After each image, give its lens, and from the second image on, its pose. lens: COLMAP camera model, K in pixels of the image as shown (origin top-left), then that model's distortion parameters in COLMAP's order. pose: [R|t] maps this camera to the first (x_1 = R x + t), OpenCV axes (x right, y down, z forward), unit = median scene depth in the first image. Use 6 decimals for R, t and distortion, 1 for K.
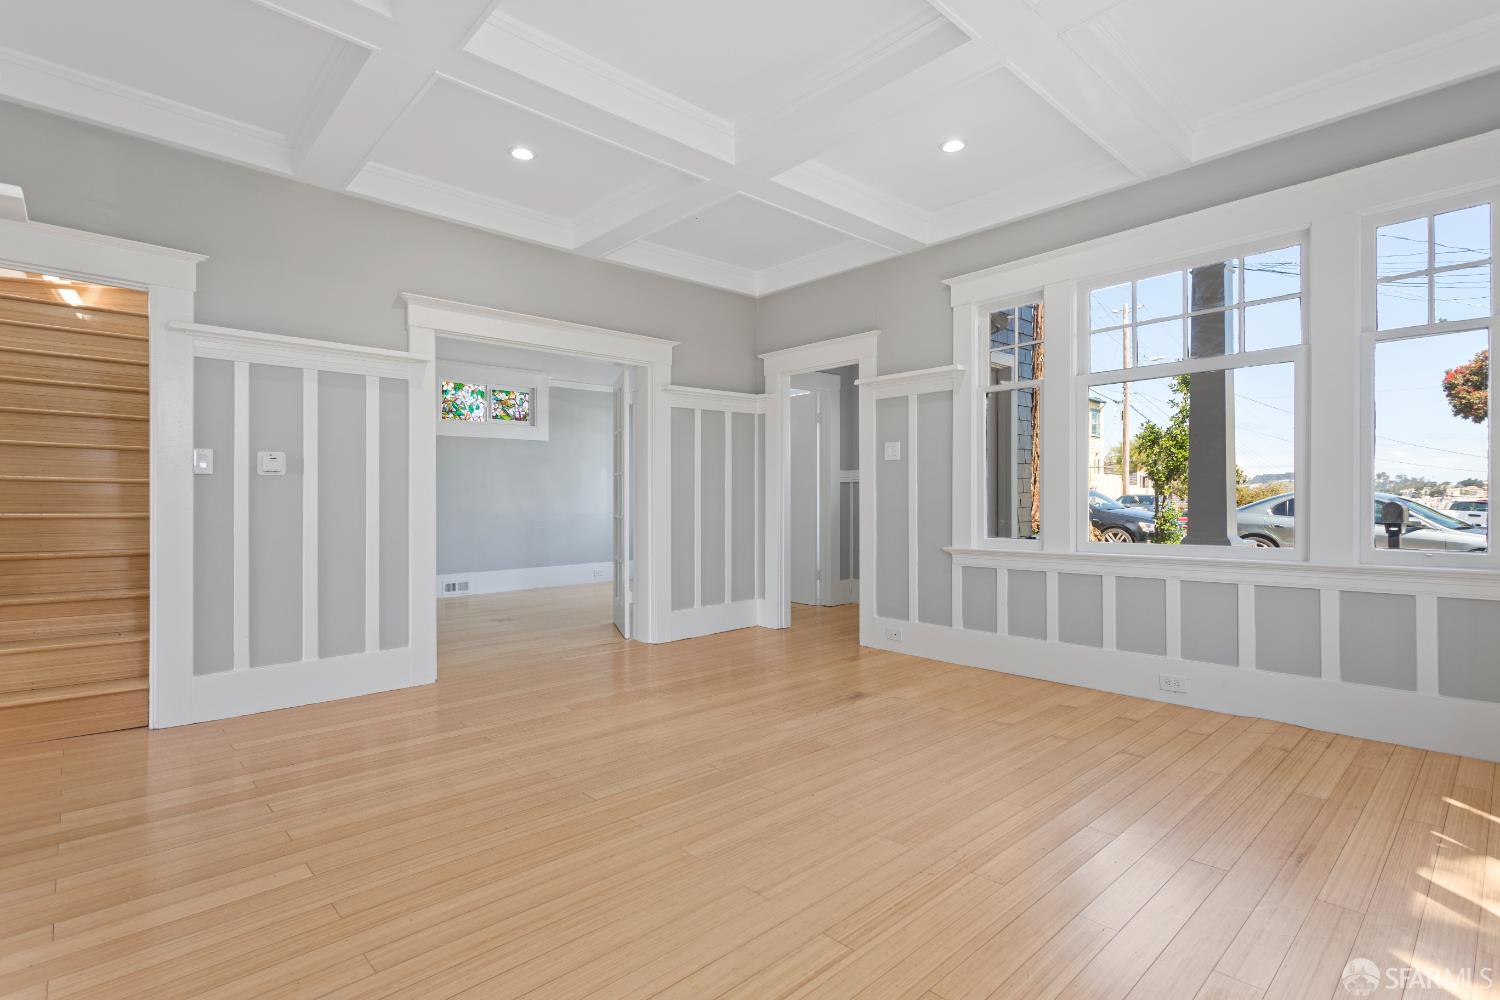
lens RADIAL K [[710.9, 0, 747.5], [0, 710.9, 496.6], [0, 0, 1]] dist [0.001549, 0.000557]
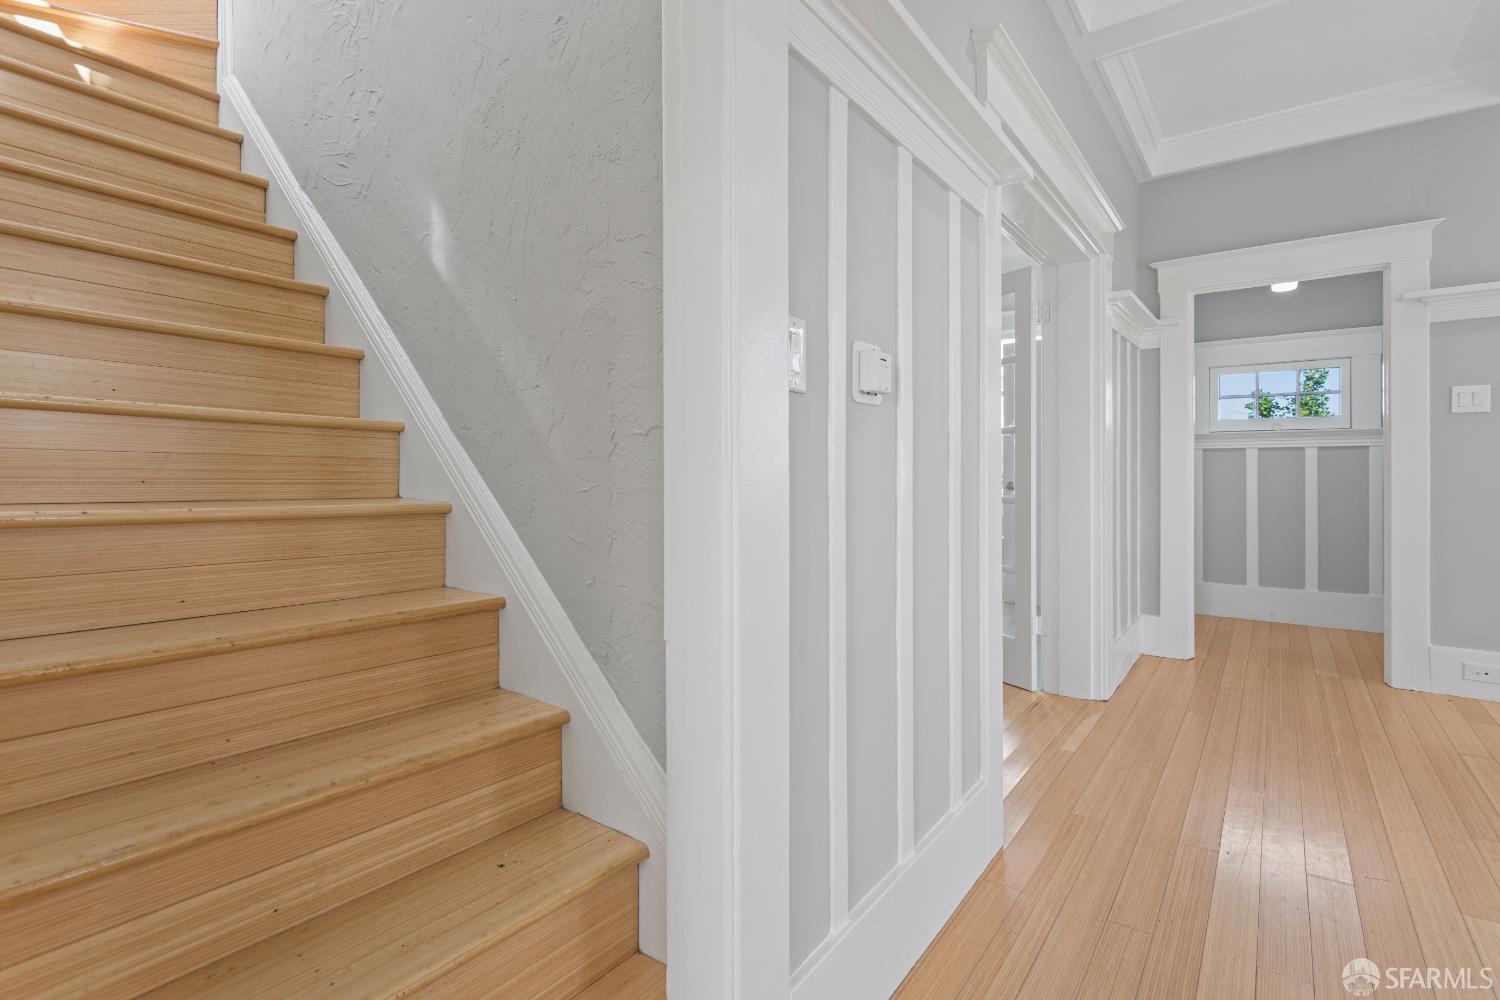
lens RADIAL K [[712.2, 0, 745.6], [0, 712.2, 469.5], [0, 0, 1]] dist [-0.004166, -0.000633]
pose [[0.983267, 0.001502, 0.182162, -0.772866], [-0.000933, 0.999994, -0.003208, 0.007540], [-0.182166, 0.002984, 0.983263, 0.604593]]
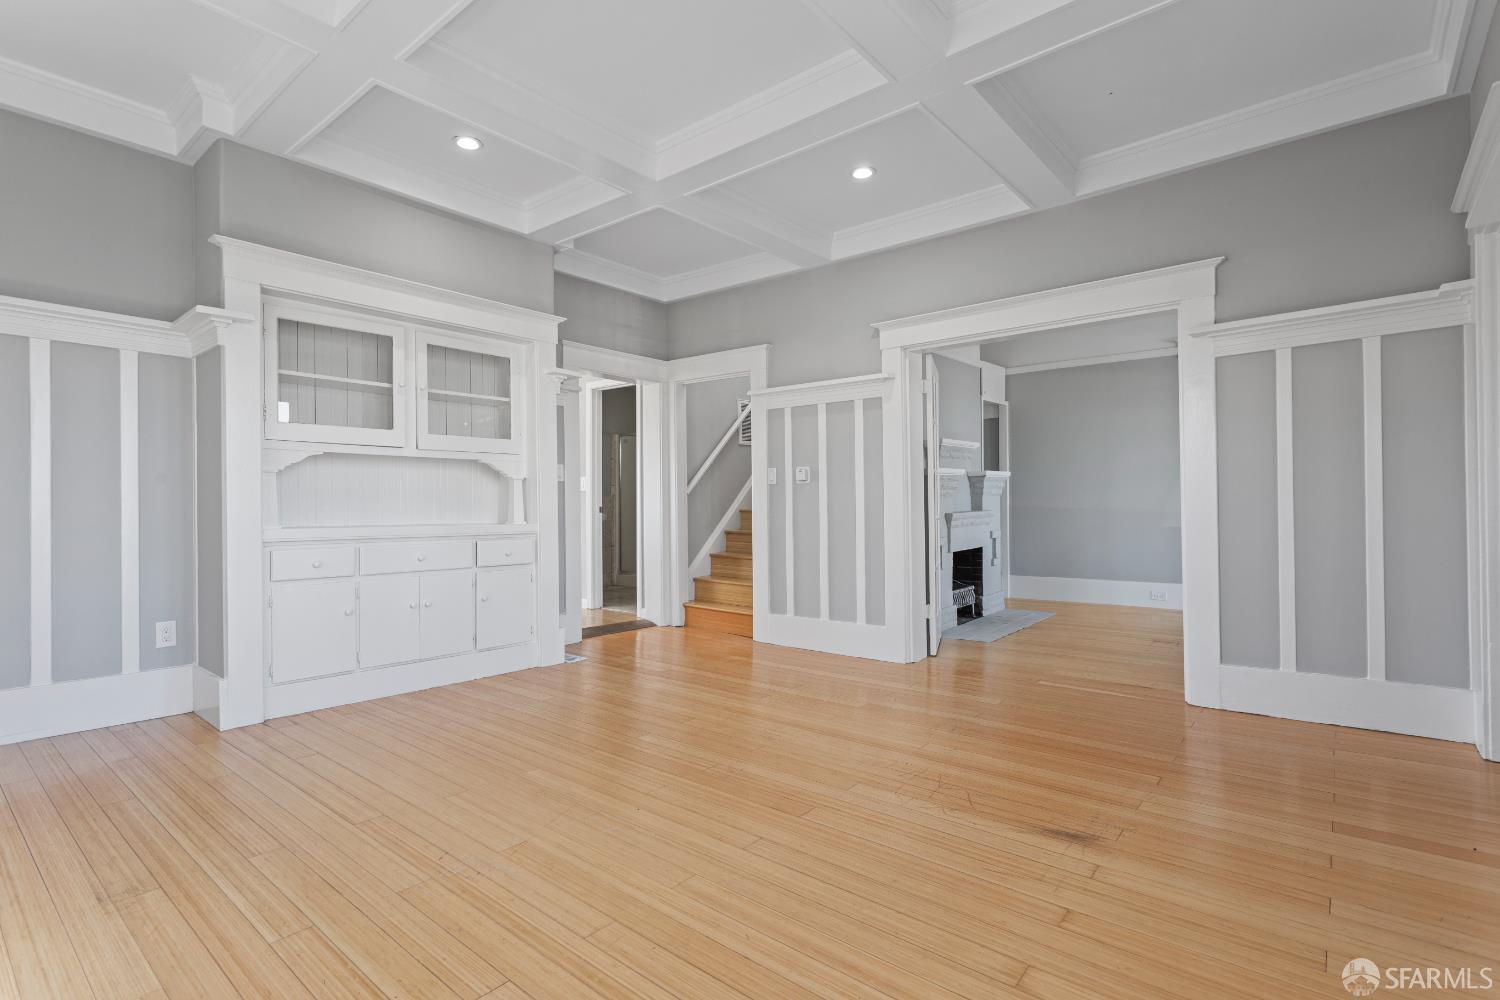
lens RADIAL K [[710.9, 0, 747.5], [0, 710.9, 496.6], [0, 0, 1]] dist [0.001549, 0.000557]
pose [[0.139434, -0.011035, -0.990170, 0.711086], [0.011970, 0.999884, -0.009458, 0.008595], [0.990159, -0.010533, 0.139550, 0.682979]]
